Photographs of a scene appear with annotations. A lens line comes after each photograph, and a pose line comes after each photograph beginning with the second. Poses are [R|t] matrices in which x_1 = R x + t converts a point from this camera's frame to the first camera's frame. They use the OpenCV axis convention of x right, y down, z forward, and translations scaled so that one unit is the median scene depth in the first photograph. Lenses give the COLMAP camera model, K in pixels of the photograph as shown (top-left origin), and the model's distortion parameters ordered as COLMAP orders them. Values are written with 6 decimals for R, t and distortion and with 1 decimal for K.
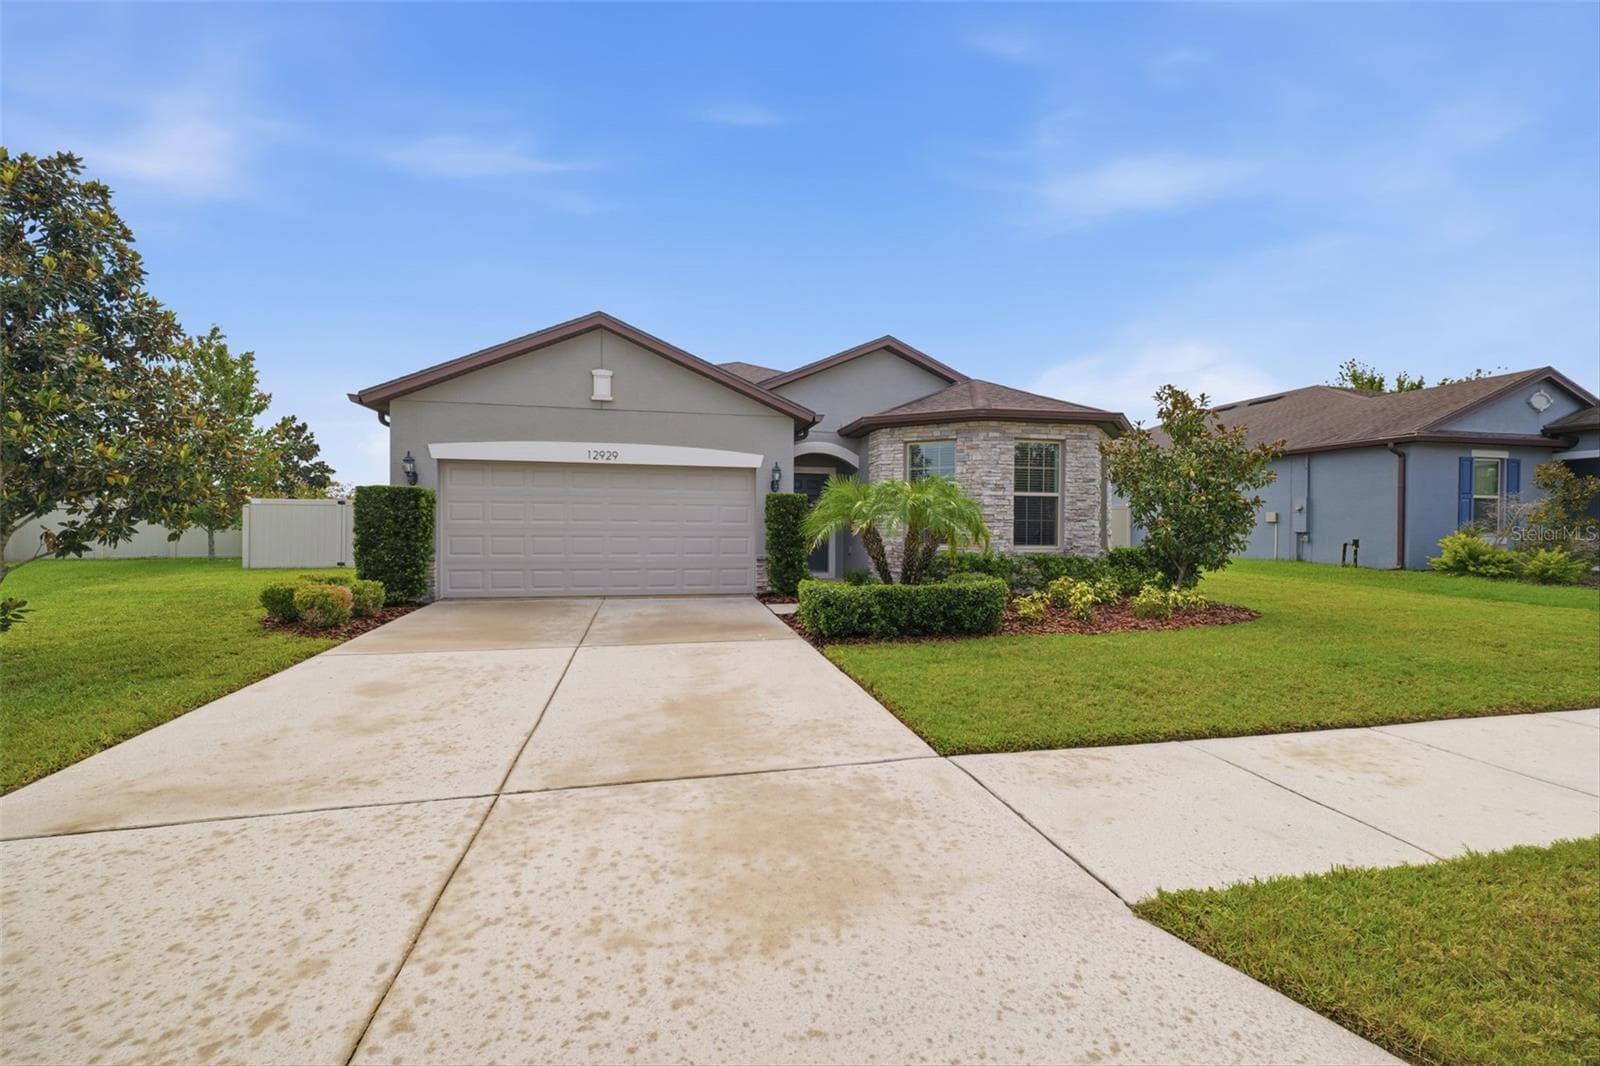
lens RADIAL K [[668.7, 0, 800.7], [0, 668.7, 535.8], [0, 0, 1]] dist [-0.002197, 0.000272]
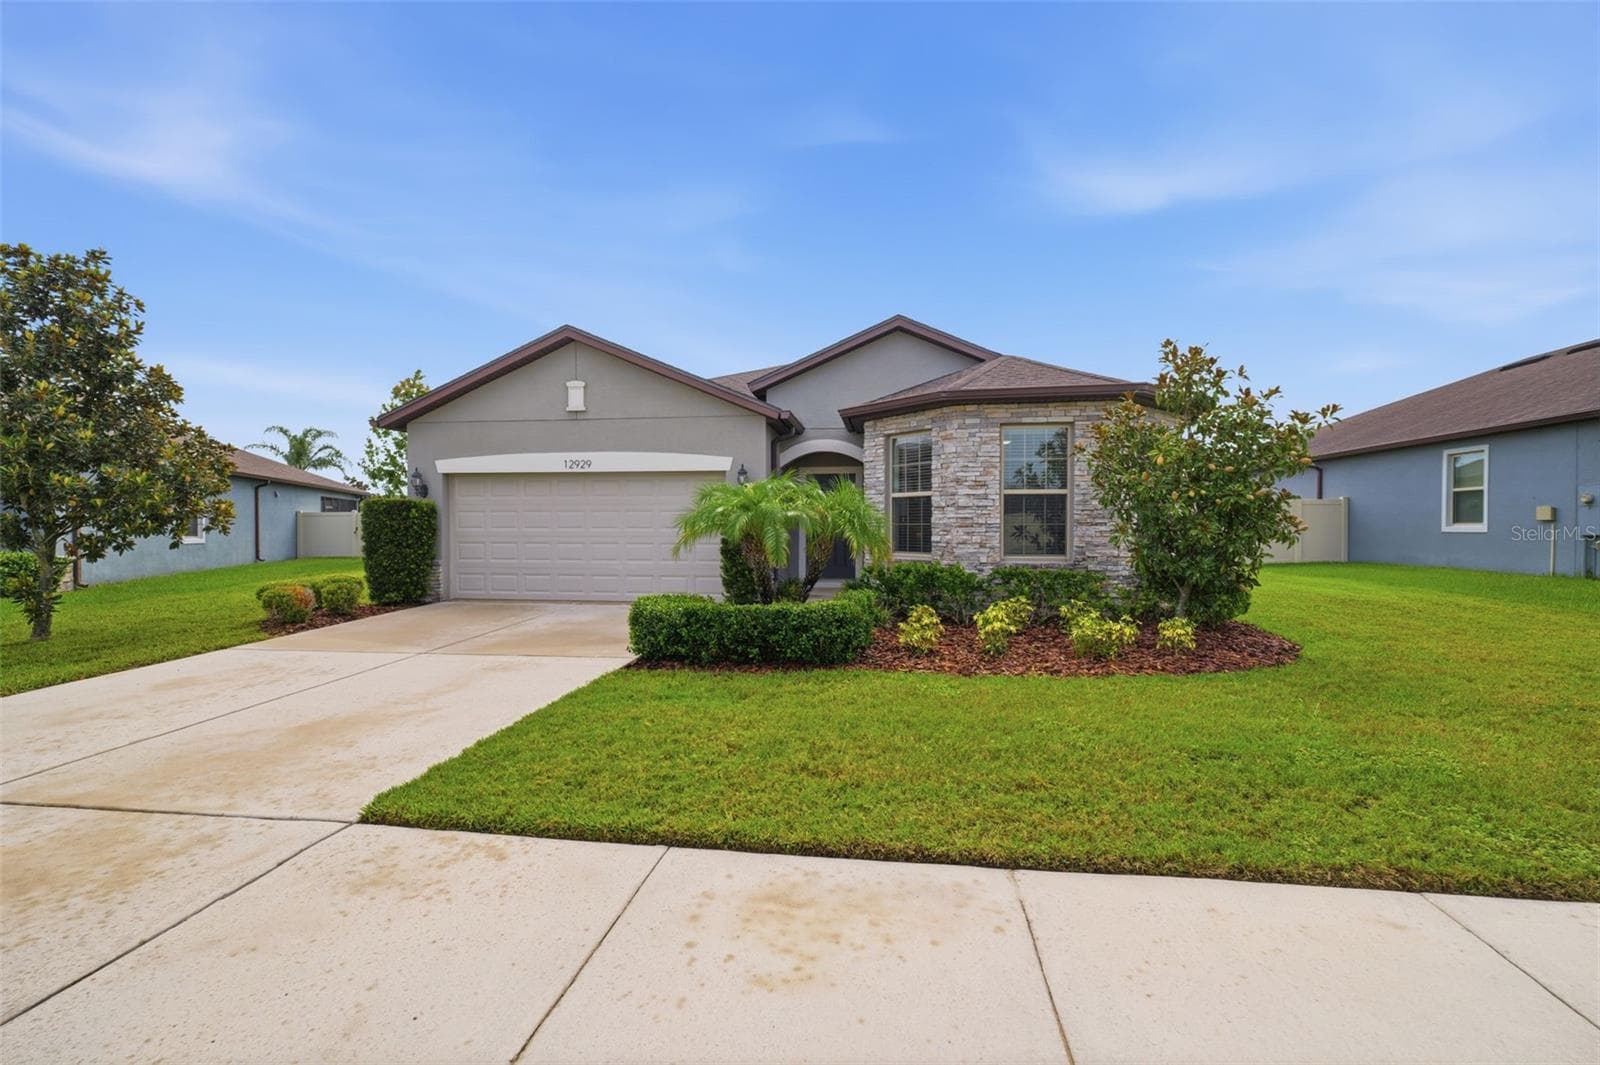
lens RADIAL K [[670.1, 0, 801.6], [0, 670.1, 534.1], [0, 0, 1]] dist [-0.001283, -0.000329]
pose [[0.939153, -0.002393, -0.343490, 0.385649], [0.001556, 0.999995, -0.002712, -0.009731], [0.343495, 0.002013, 0.939152, 0.153466]]
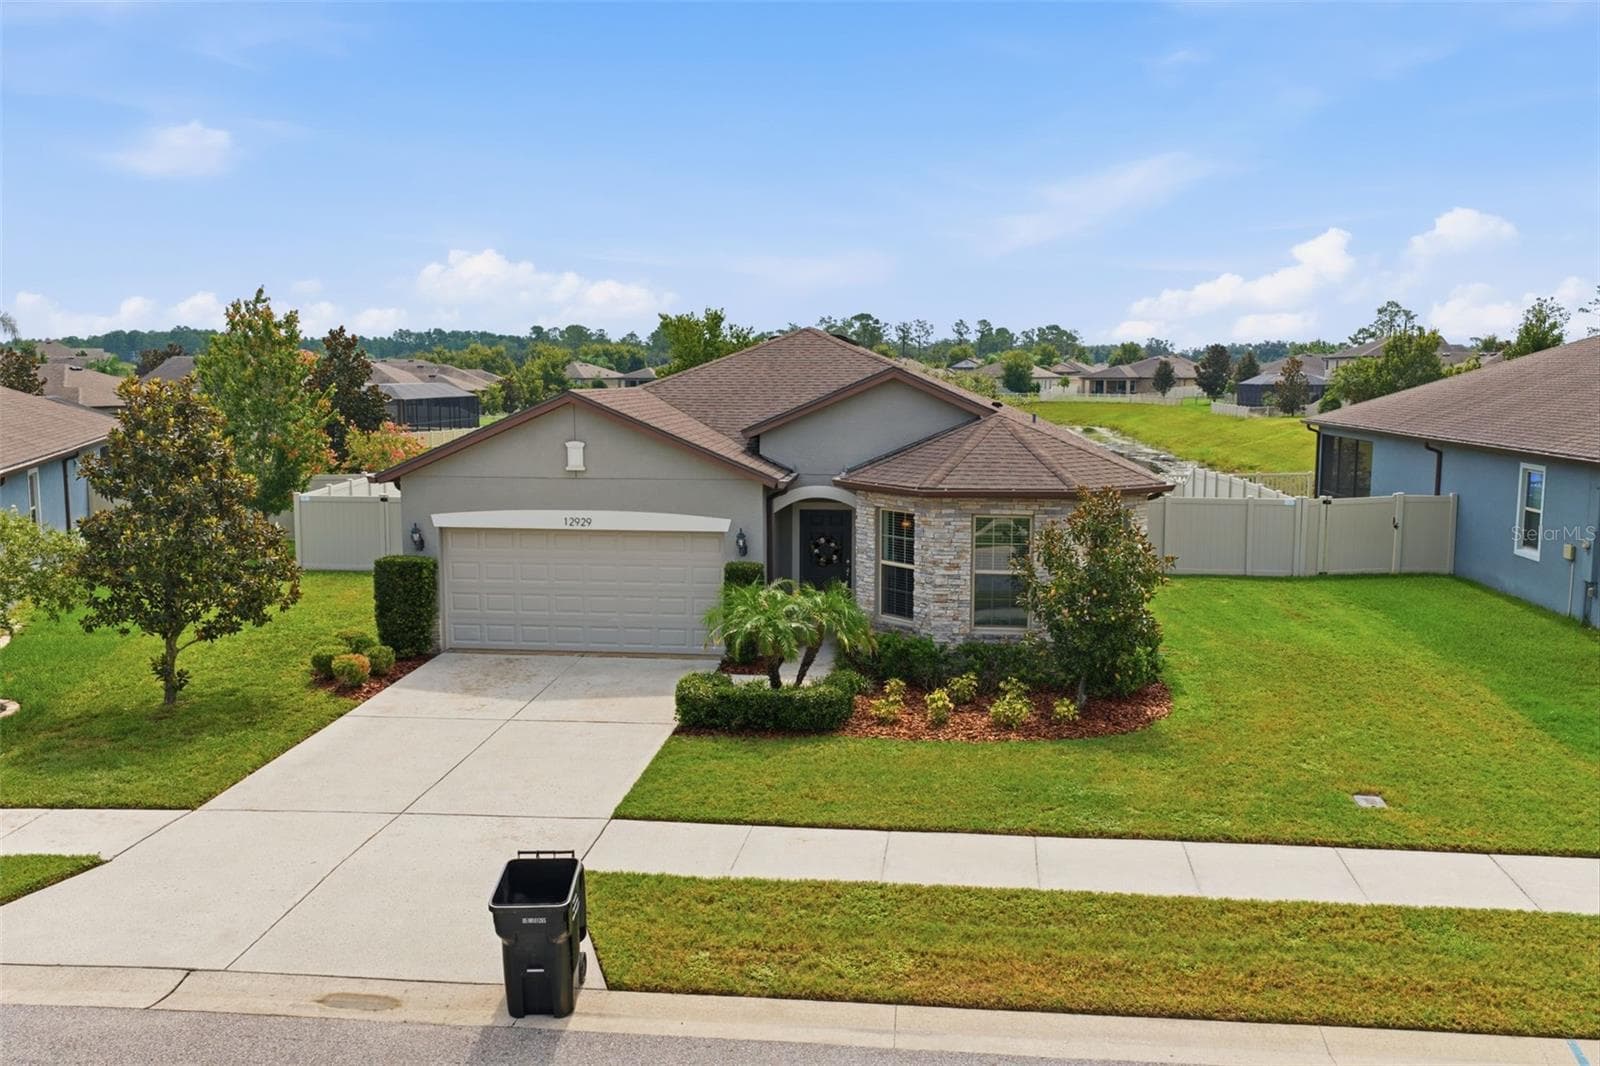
lens RADIAL K [[1328.4, 0, 799.7], [0, 1328.4, 536.8], [0, 0, 1]] dist [0.023227, -0.039408]
pose [[0.944998, 0.035344, -0.325161, 0.723285], [0.000841, 0.993879, 0.110473, -0.332422], [0.327075, -0.104670, 0.939184, -0.861586]]
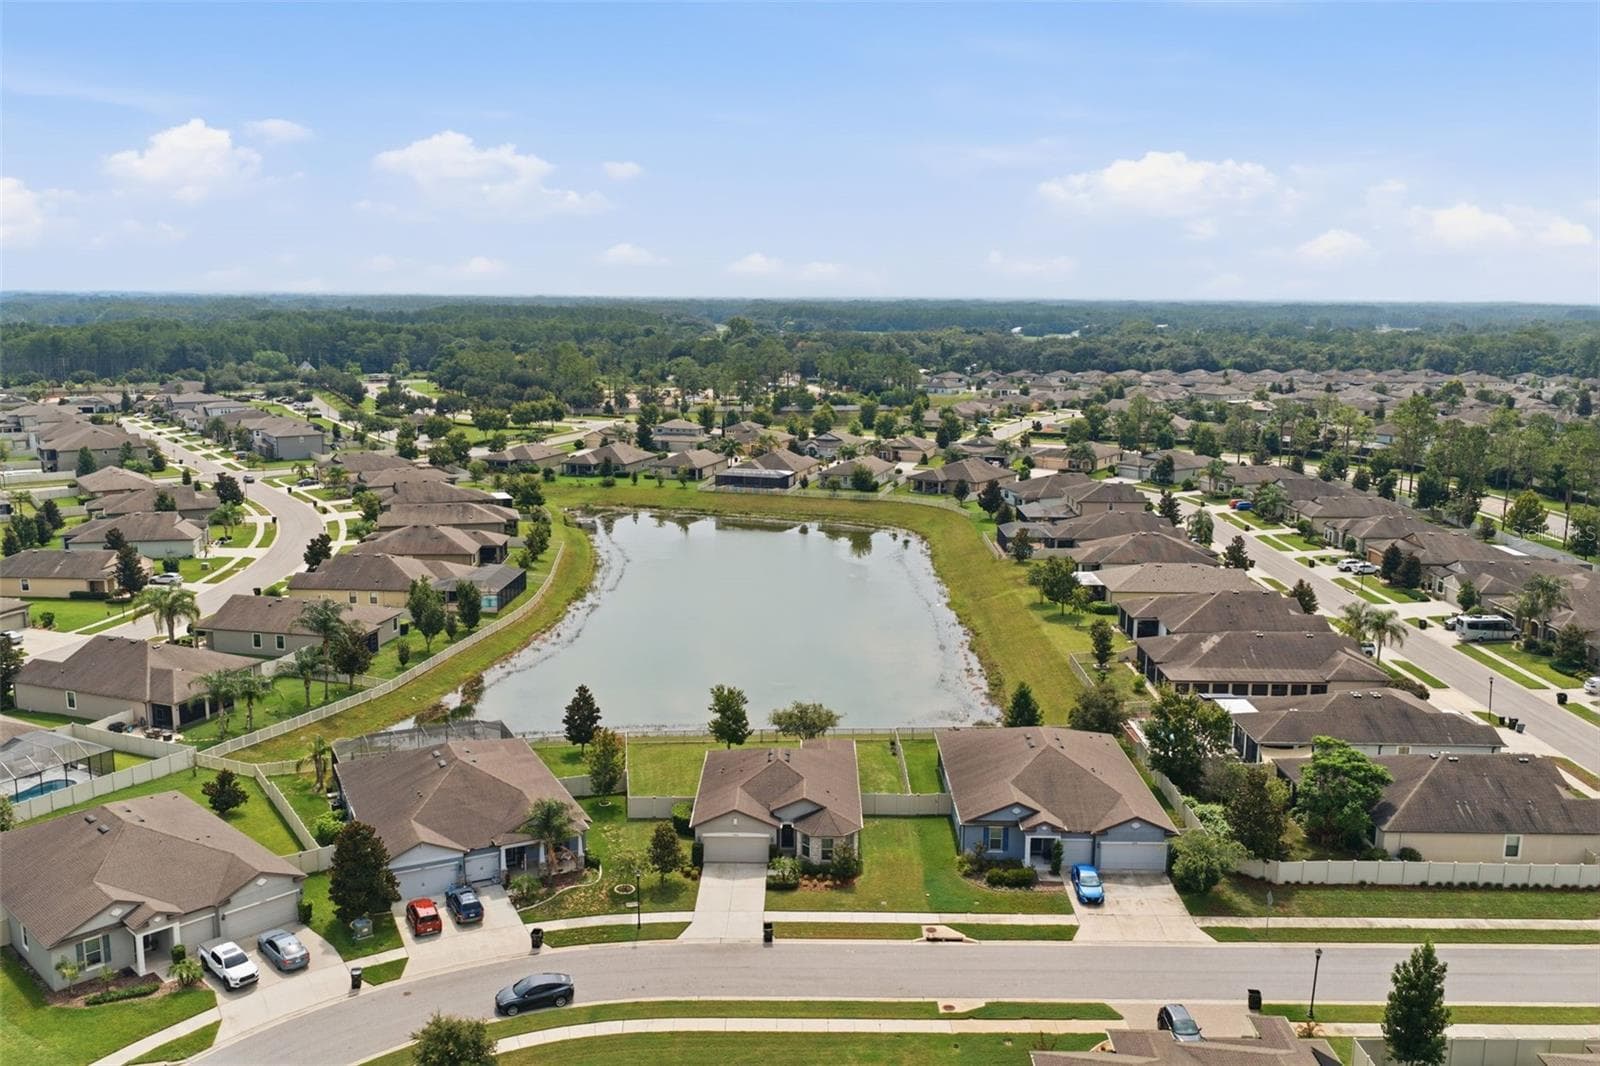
lens RADIAL K [[1328.4, 0, 799.7], [0, 1328.4, 536.8], [0, 0, 1]] dist [0.023227, -0.039408]
pose [[0.973456, 0.042503, -0.224891, 2.227693], [-0.004382, 0.985887, 0.167357, -3.869142], [0.228831, -0.161930, 0.959904, -7.778478]]
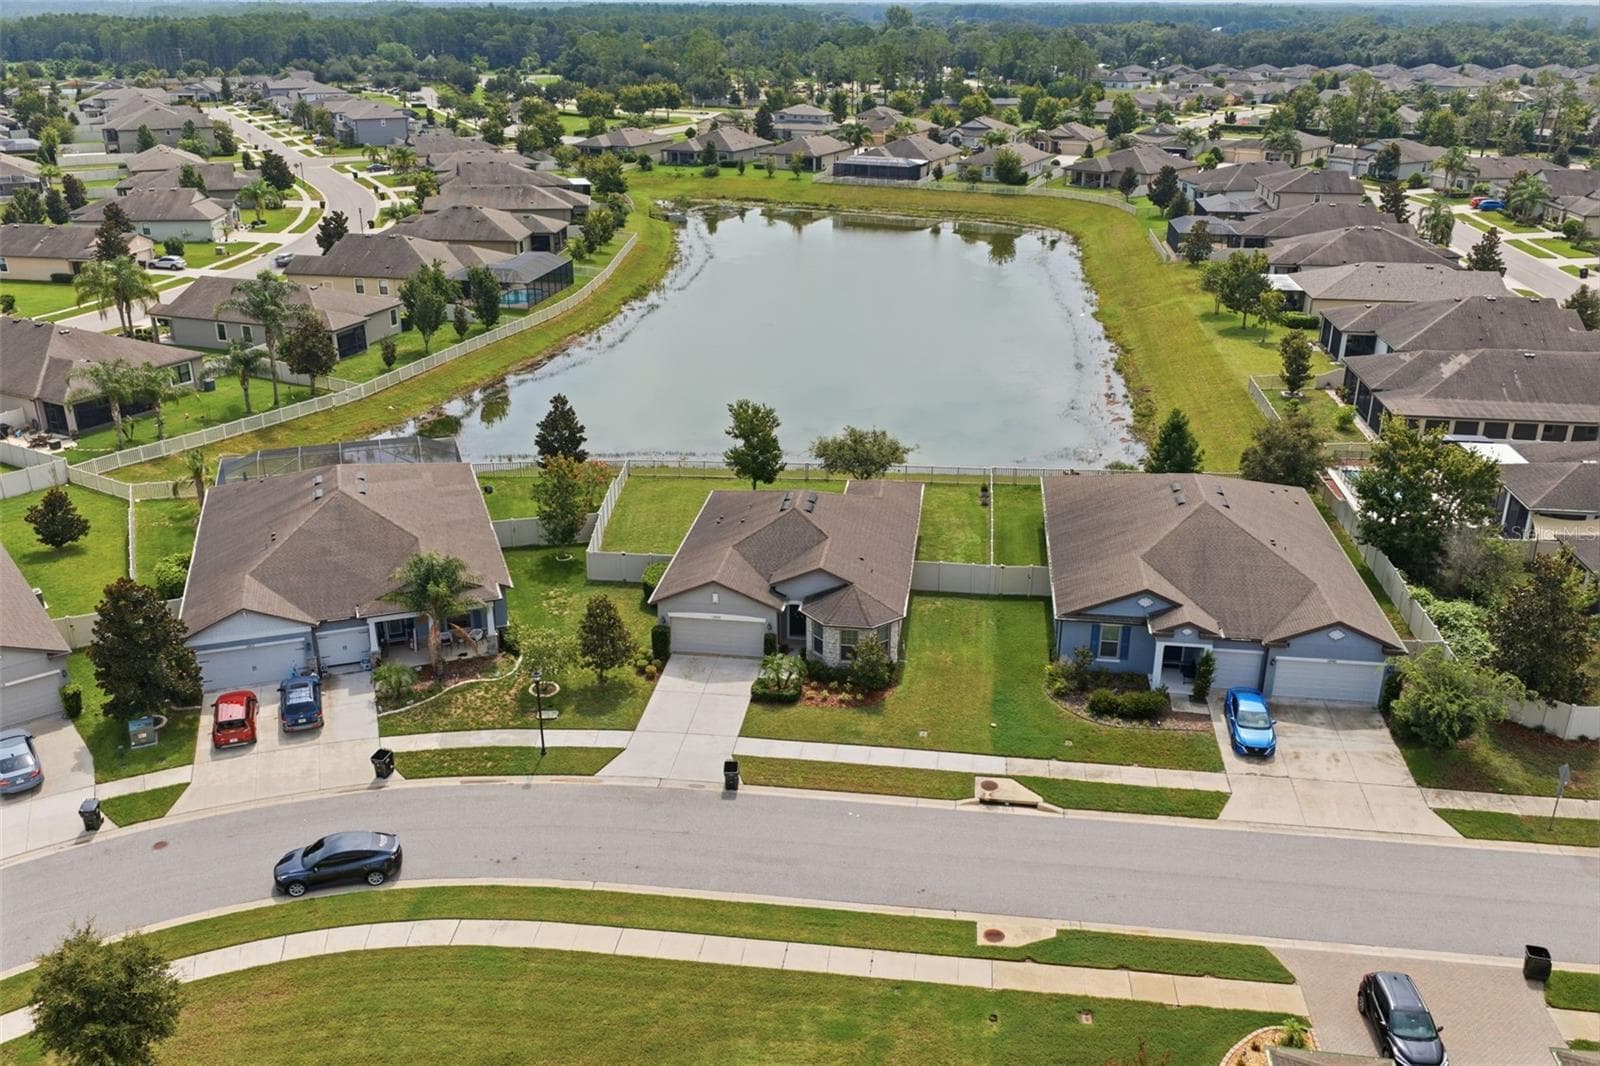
lens RADIAL K [[1328.4, 0, 799.7], [0, 1328.4, 536.8], [0, 0, 1]] dist [0.023227, -0.039408]
pose [[0.937229, 0.127273, -0.324660, 2.139246], [-0.001508, 0.932488, 0.361199, -2.833599], [0.348712, -0.338036, 0.874146, -4.382149]]
